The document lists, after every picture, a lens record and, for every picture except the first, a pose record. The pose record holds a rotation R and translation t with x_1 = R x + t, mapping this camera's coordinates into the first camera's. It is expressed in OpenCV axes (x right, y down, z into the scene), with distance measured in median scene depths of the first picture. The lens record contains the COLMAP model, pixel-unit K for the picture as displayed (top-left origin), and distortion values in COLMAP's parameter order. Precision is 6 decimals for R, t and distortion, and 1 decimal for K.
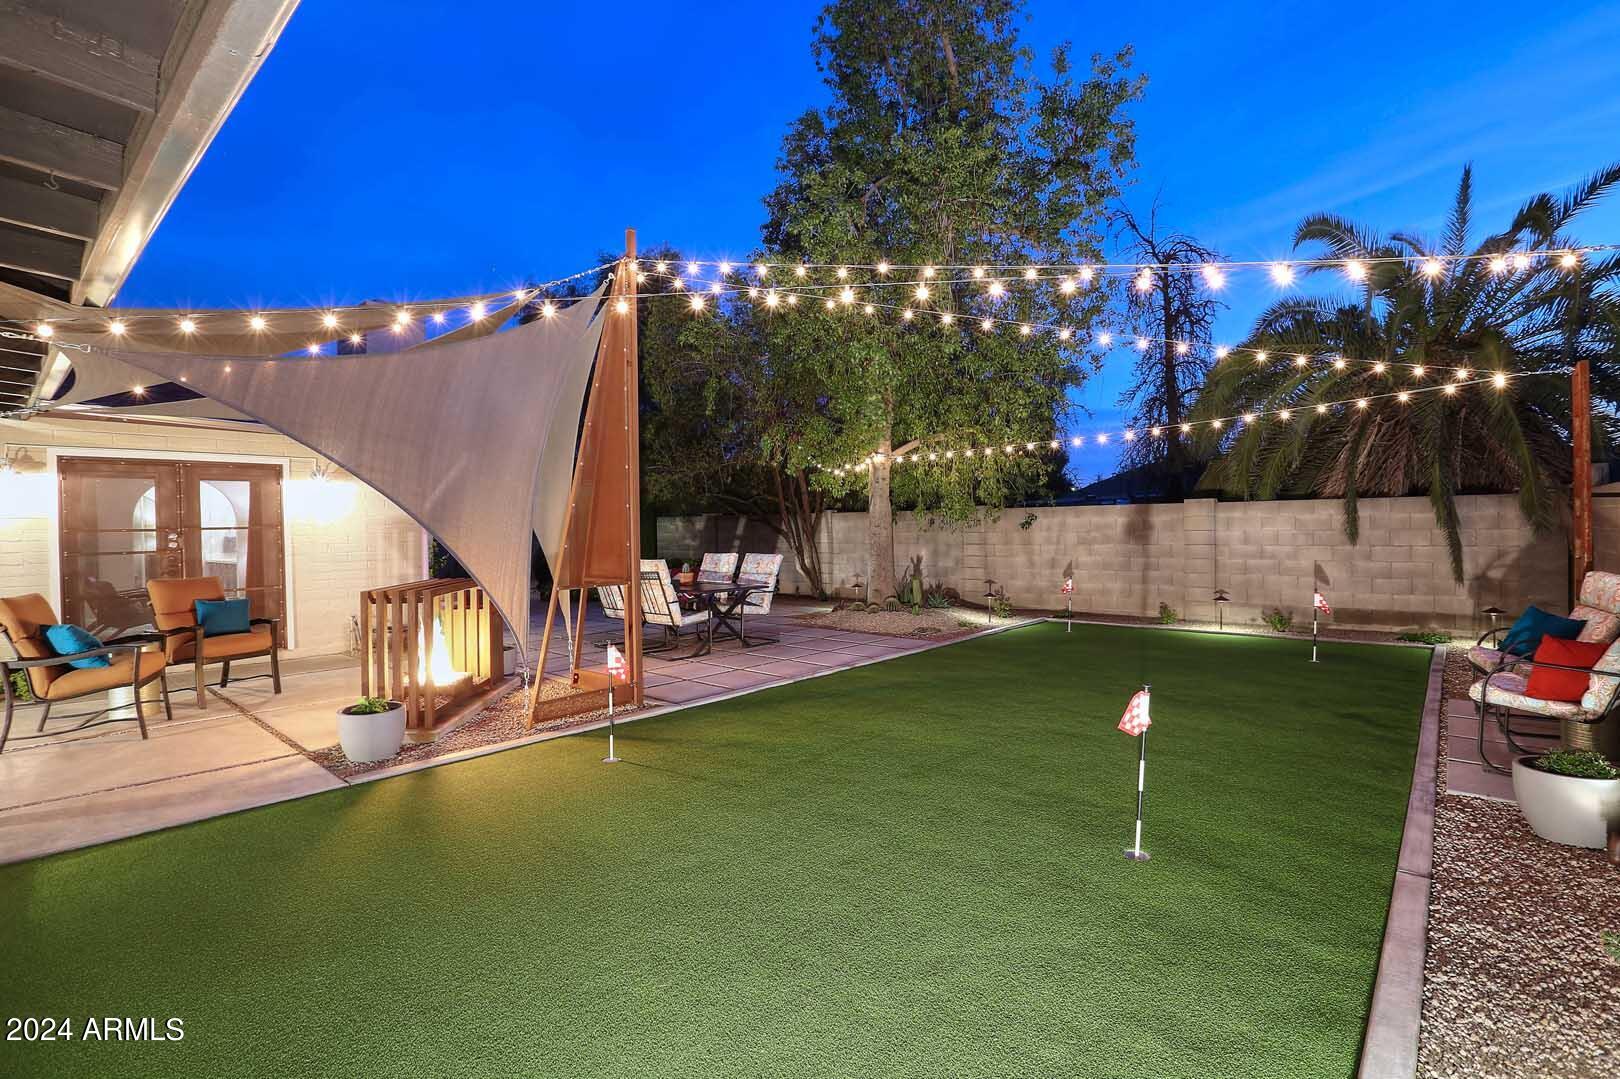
lens RADIAL K [[744.6, 0, 798.9], [0, 744.6, 535.3], [0, 0, 1]] dist [-0.011764, 0.000154]
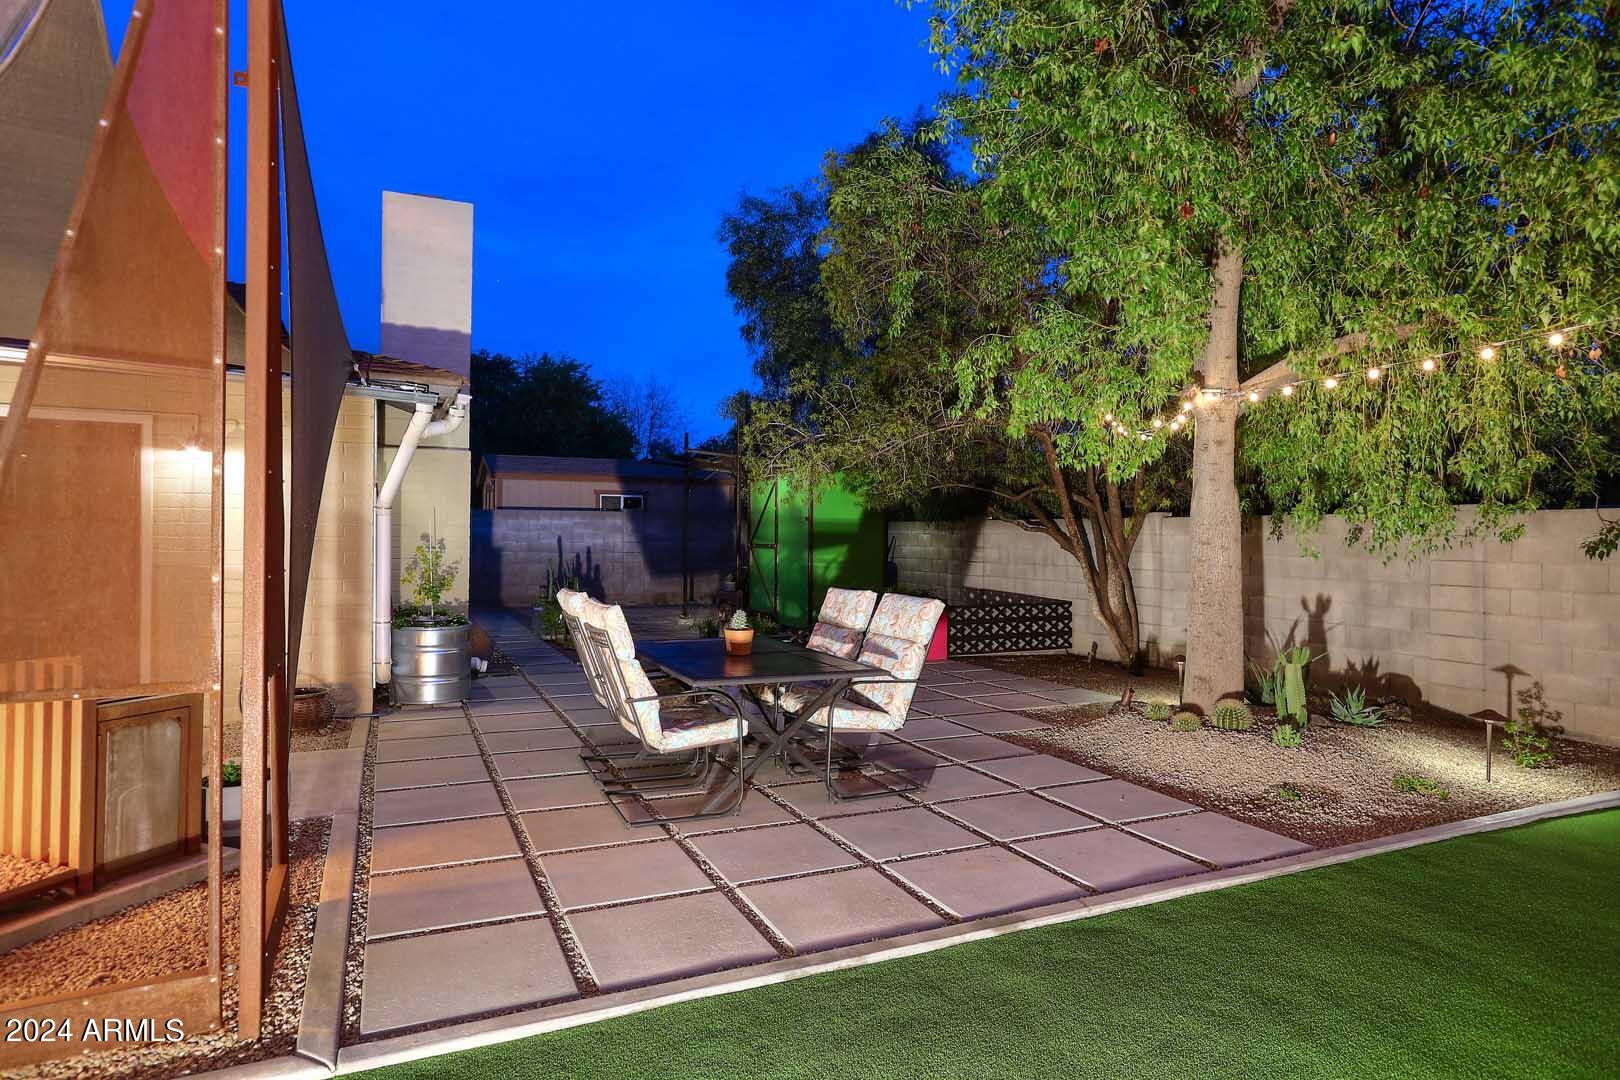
lens RADIAL K [[925.9, 0, 815.1], [0, 925.9, 533.9], [0, 0, 1]] dist [0.001800, 0.000430]
pose [[0.924303, 0.018529, -0.381210, 0.105109], [-0.024097, 0.999661, -0.009836, -0.006738], [0.380898, 0.018278, 0.924436, 0.380100]]
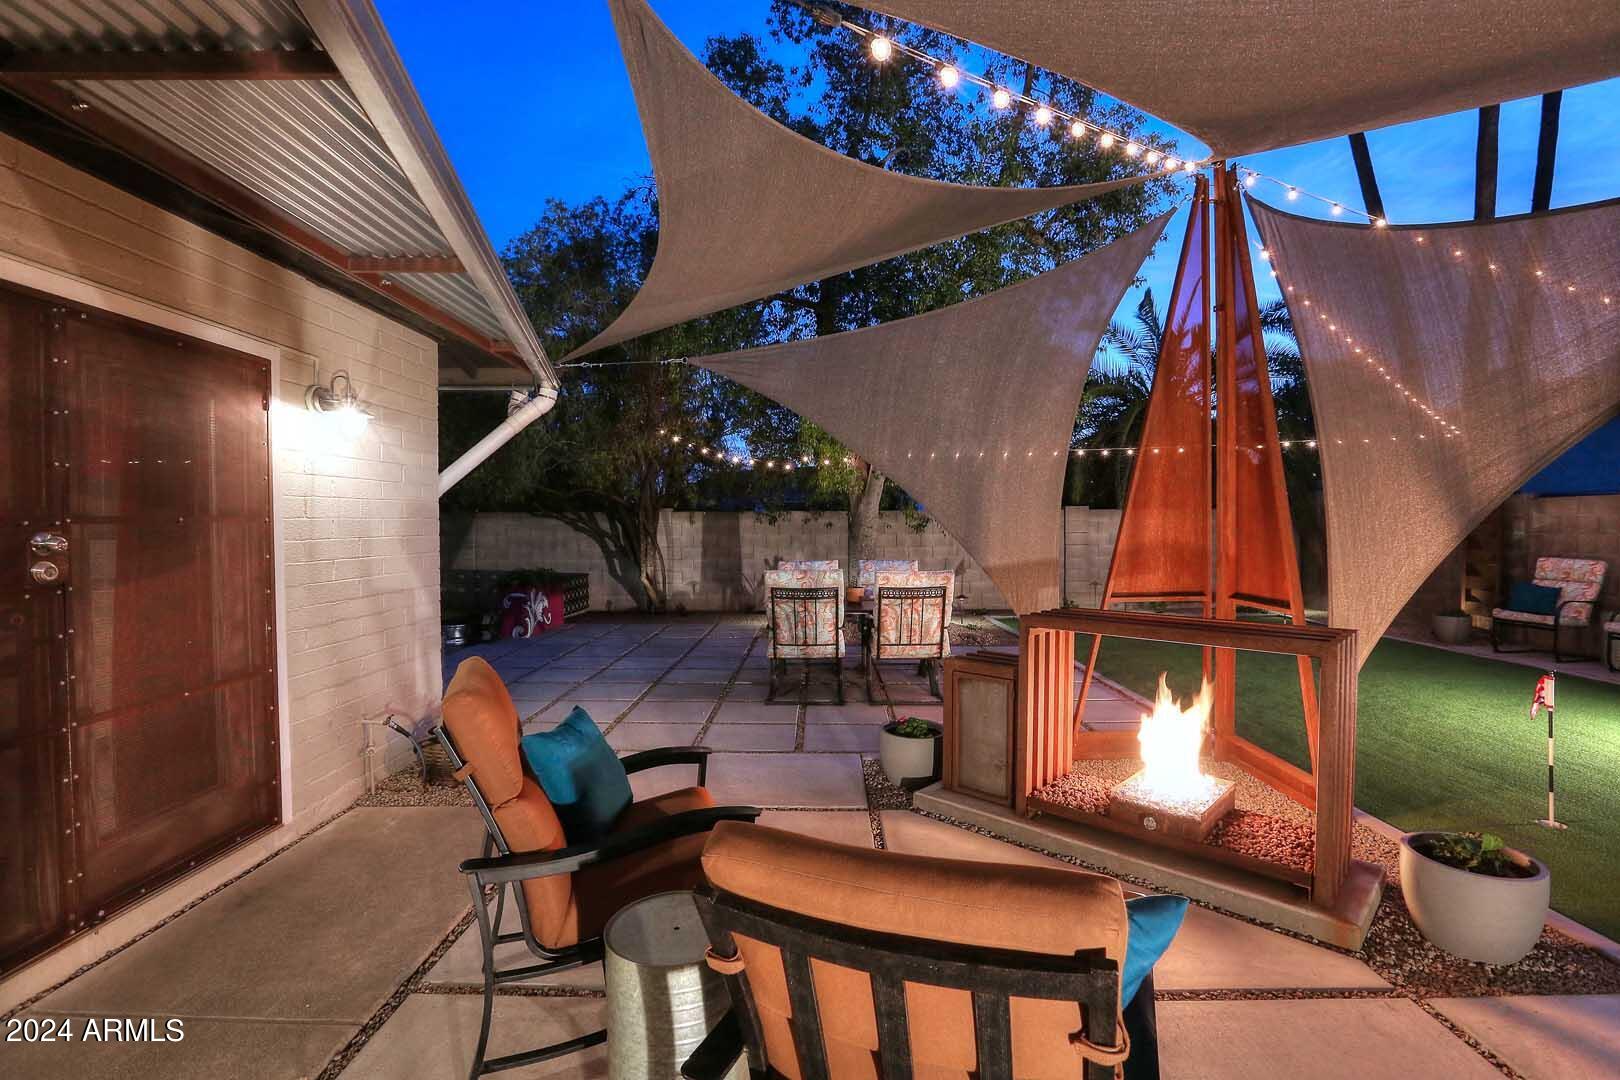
lens RADIAL K [[744.6, 0, 810.5], [0, 744.6, 545.7], [0, 0, 1]] dist [-0.011764, 0.000154]
pose [[0.750564, -0.009122, 0.660735, -0.575068], [0.002439, 0.999936, 0.011034, -0.000020], [-0.660794, -0.006670, 0.750538, 0.395504]]
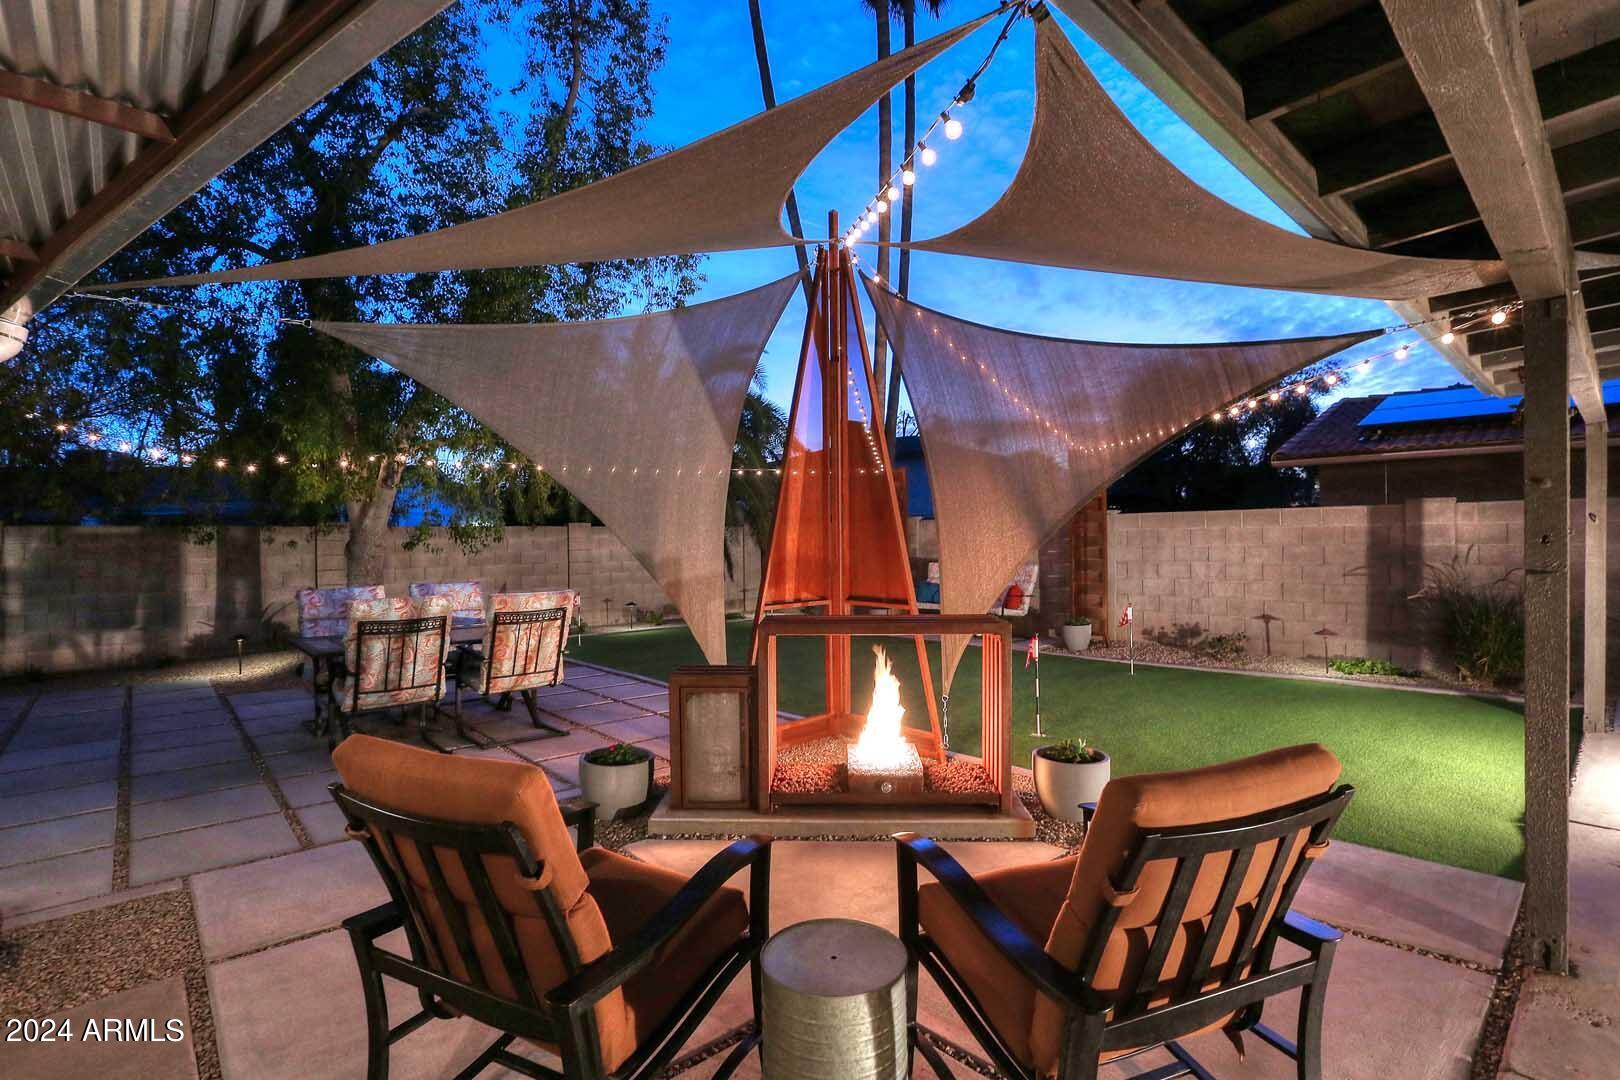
lens RADIAL K [[770.2, 0, 804.9], [0, 770.2, 538.5], [0, 0, 1]] dist [-0.017596, 0.000424]
pose [[0.106510, 0.012877, 0.994228, -0.651884], [0.016606, 0.999754, -0.014728, -0.000616], [-0.994173, 0.018078, 0.106270, 0.522292]]
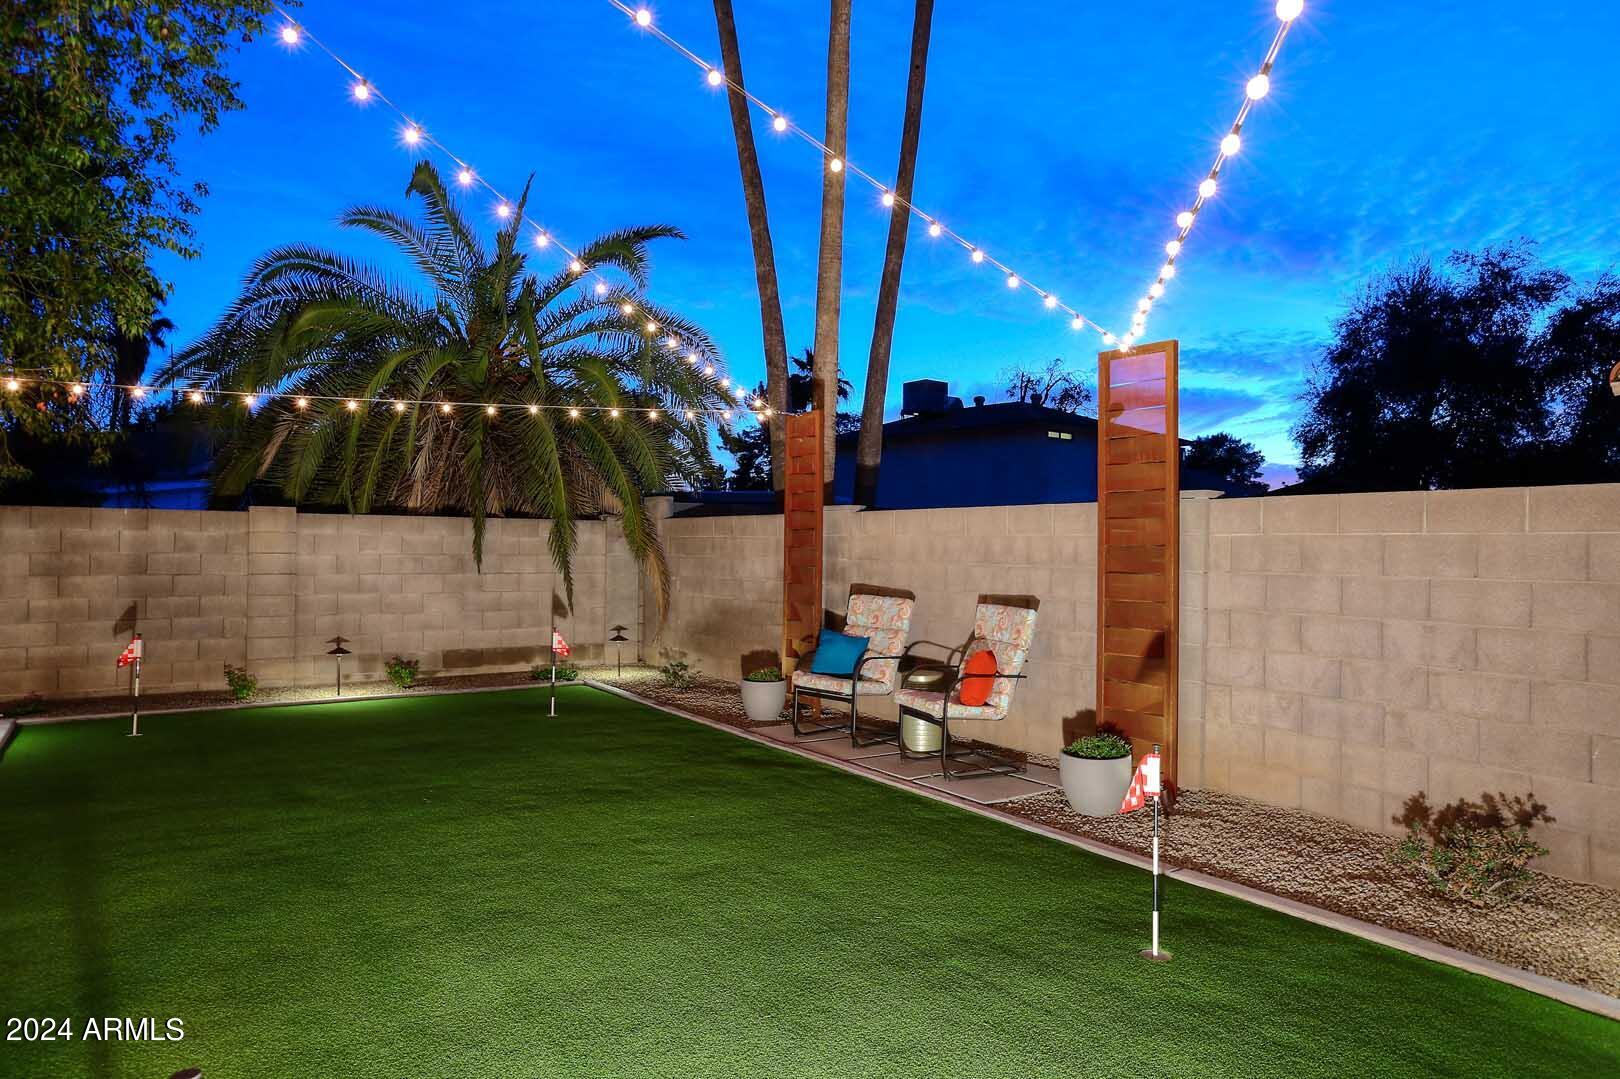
lens RADIAL K [[999.8, 0, 807.8], [0, 999.8, 548.9], [0, 0, 1]] dist [-0.005295, 0.001689]
pose [[0.200426, 0.013444, 0.979617, -0.251126], [-0.007178, 0.999899, -0.012254, -0.002706], [-0.979683, -0.004575, 0.200502, 0.352336]]
